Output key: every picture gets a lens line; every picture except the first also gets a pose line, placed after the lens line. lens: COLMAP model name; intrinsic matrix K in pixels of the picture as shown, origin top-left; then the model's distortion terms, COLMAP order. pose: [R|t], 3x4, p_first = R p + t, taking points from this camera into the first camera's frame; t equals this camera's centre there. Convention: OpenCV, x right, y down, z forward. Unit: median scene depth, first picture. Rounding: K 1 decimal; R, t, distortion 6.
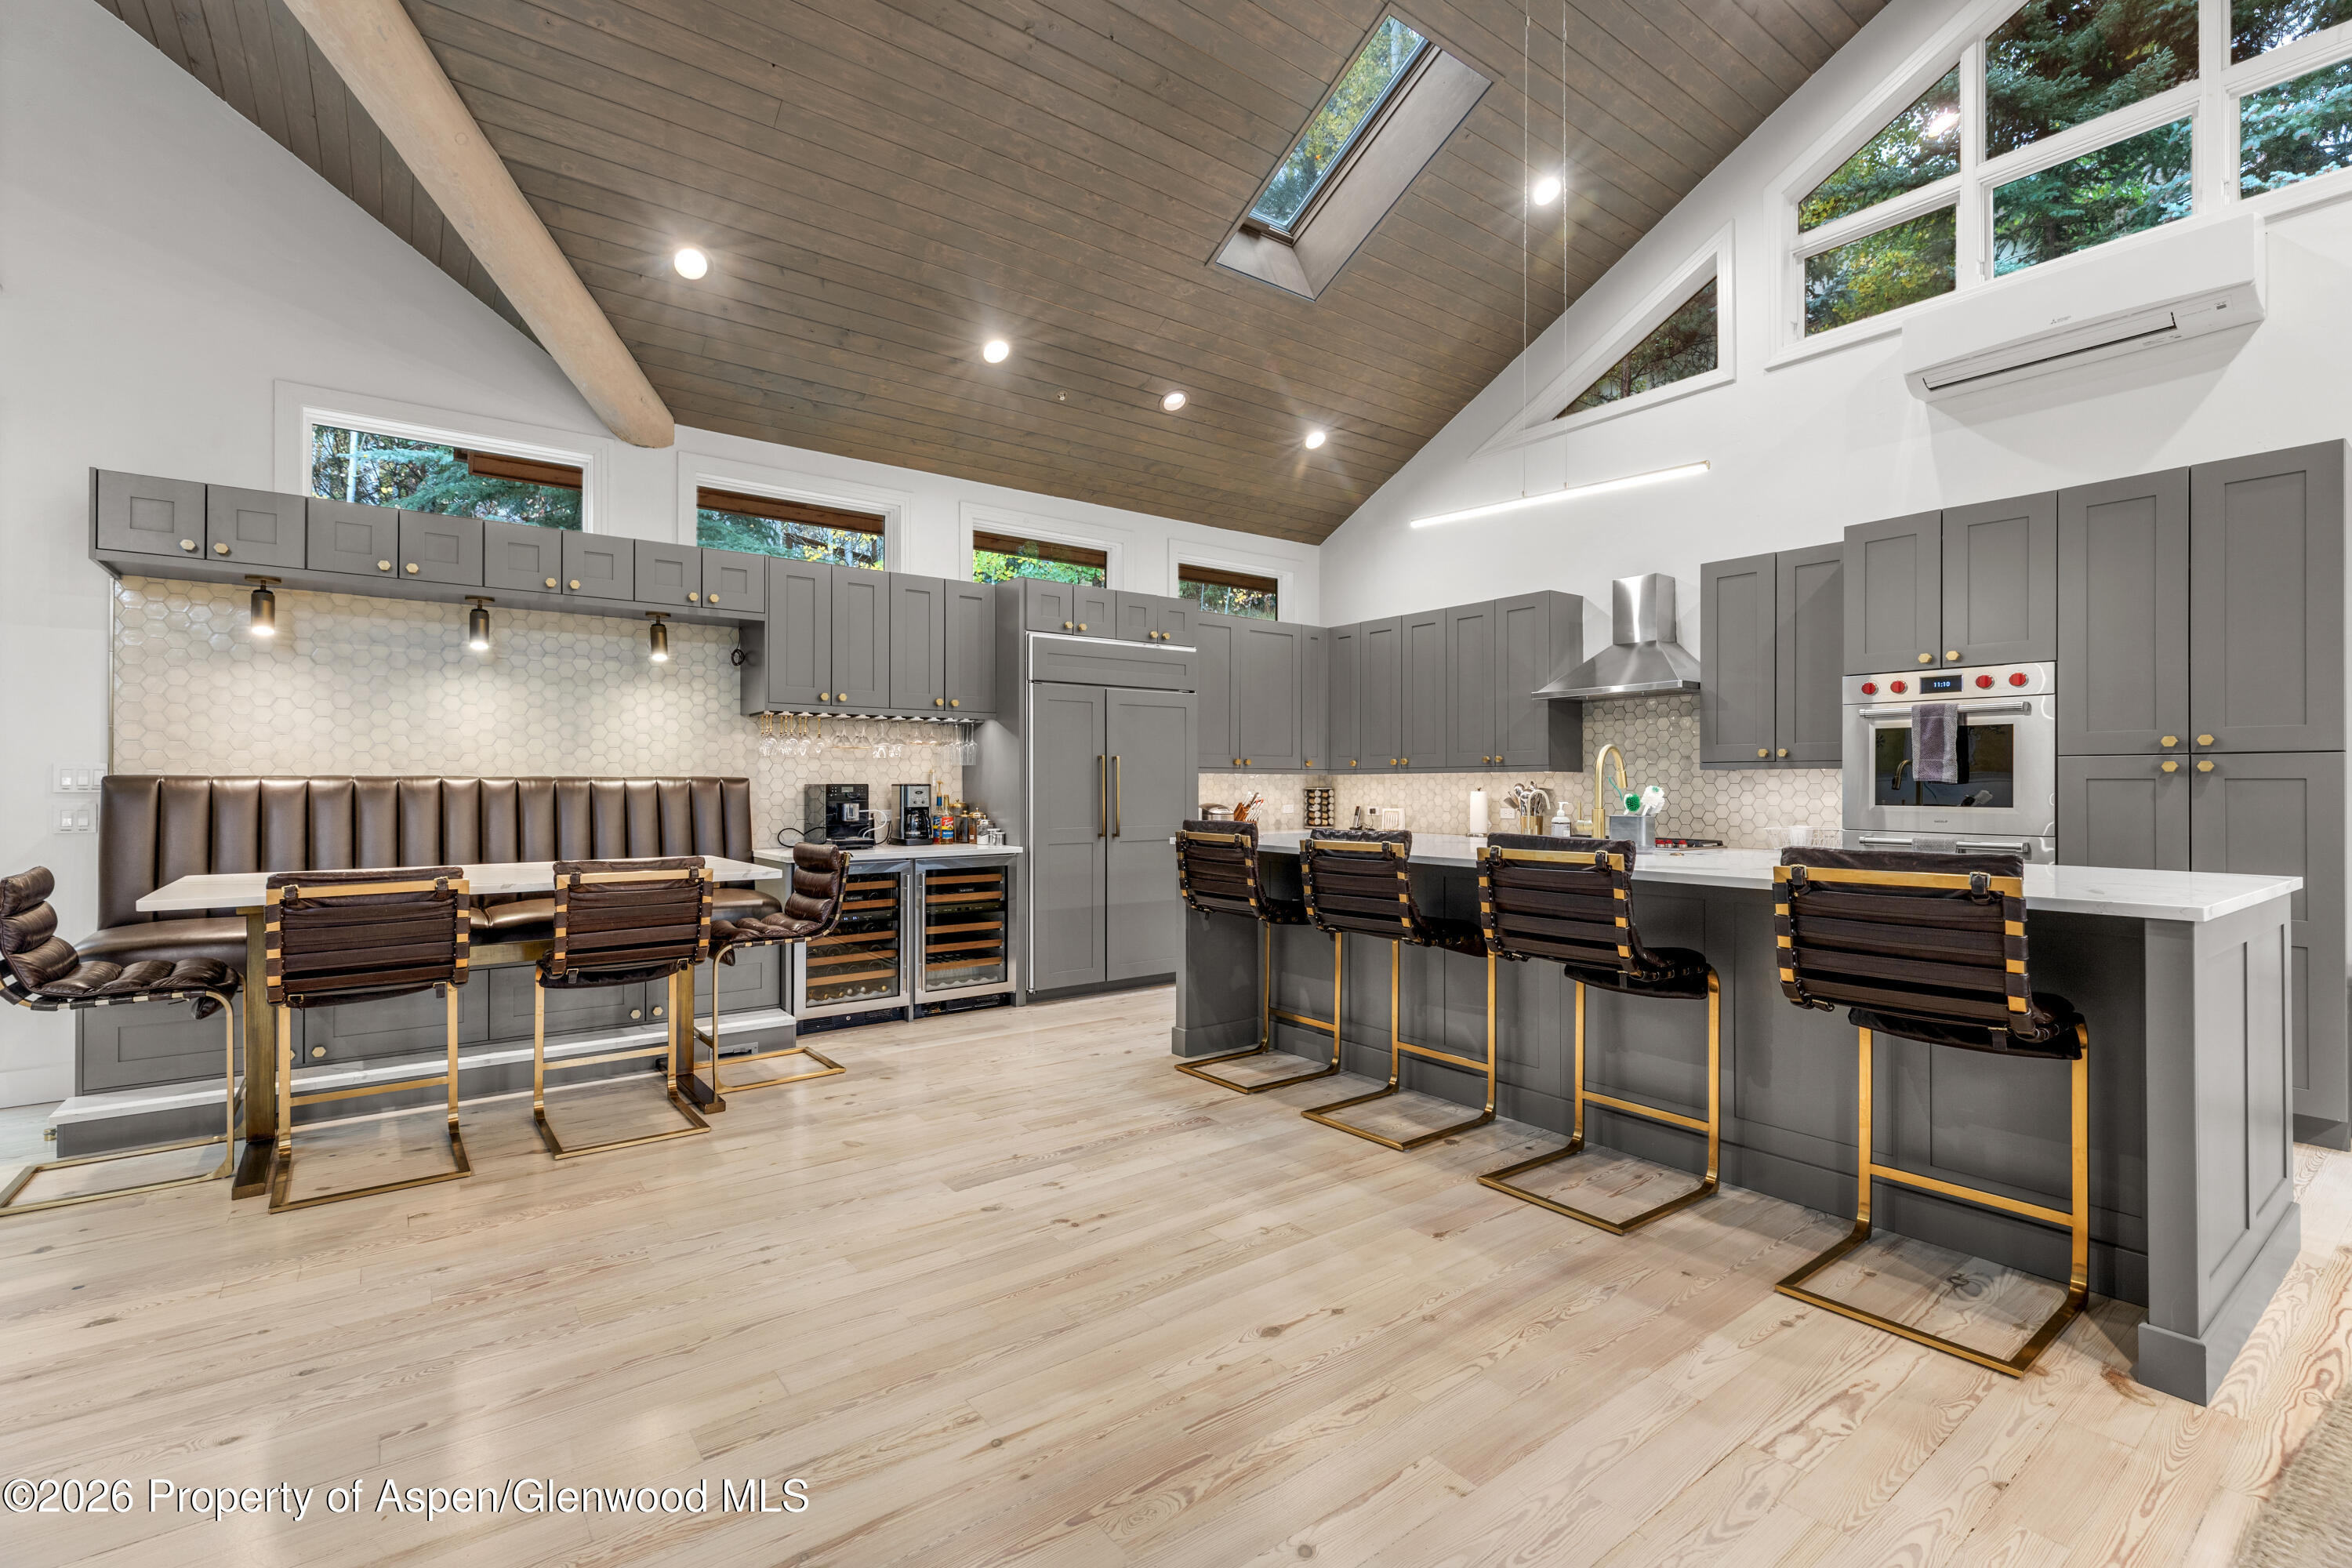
lens RADIAL K [[1049.0, 0, 1172.2], [0, 1049.0, 780.3], [0, 0, 1]] dist [0.003232, 0.000385]
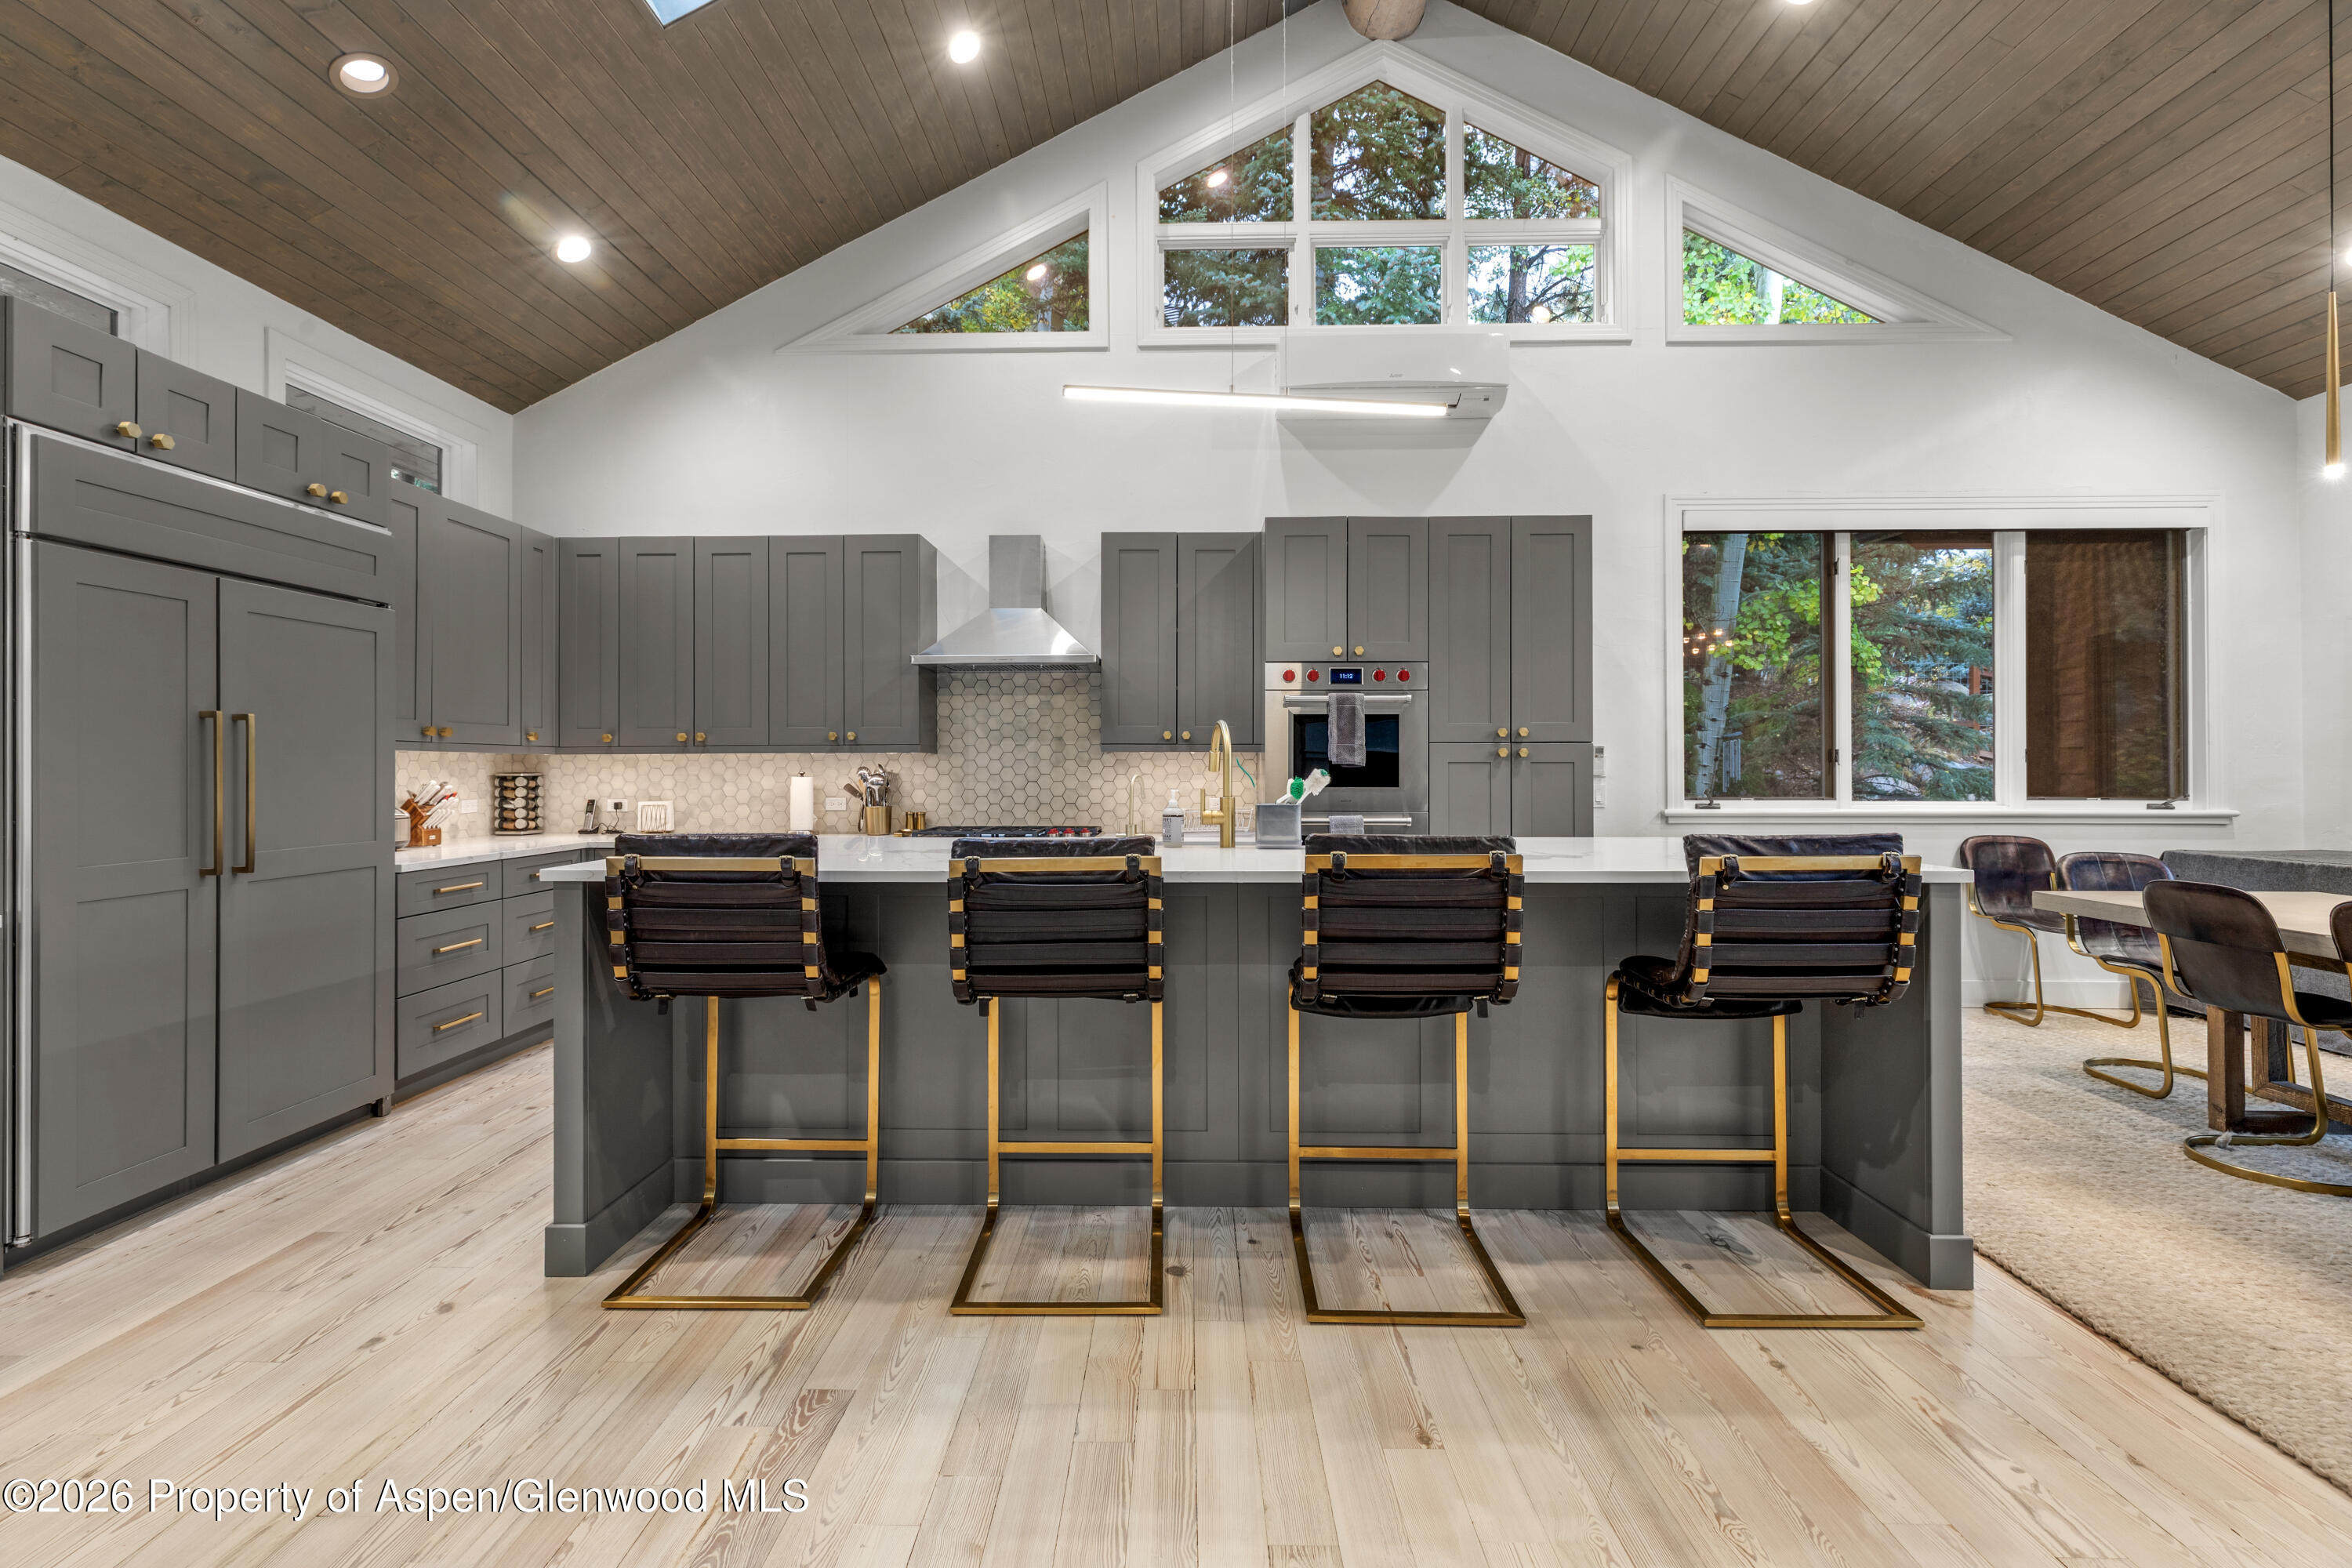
lens RADIAL K [[1054.0, 0, 1168.7], [0, 1054.0, 763.6], [0, 0, 1]] dist [0.003434, -0.000093]
pose [[0.619196, 0.001719, 0.785234, -0.218106], [-0.001075, 0.999999, -0.001342, 0.001743], [-0.785235, -0.000014, 0.619197, 0.411344]]
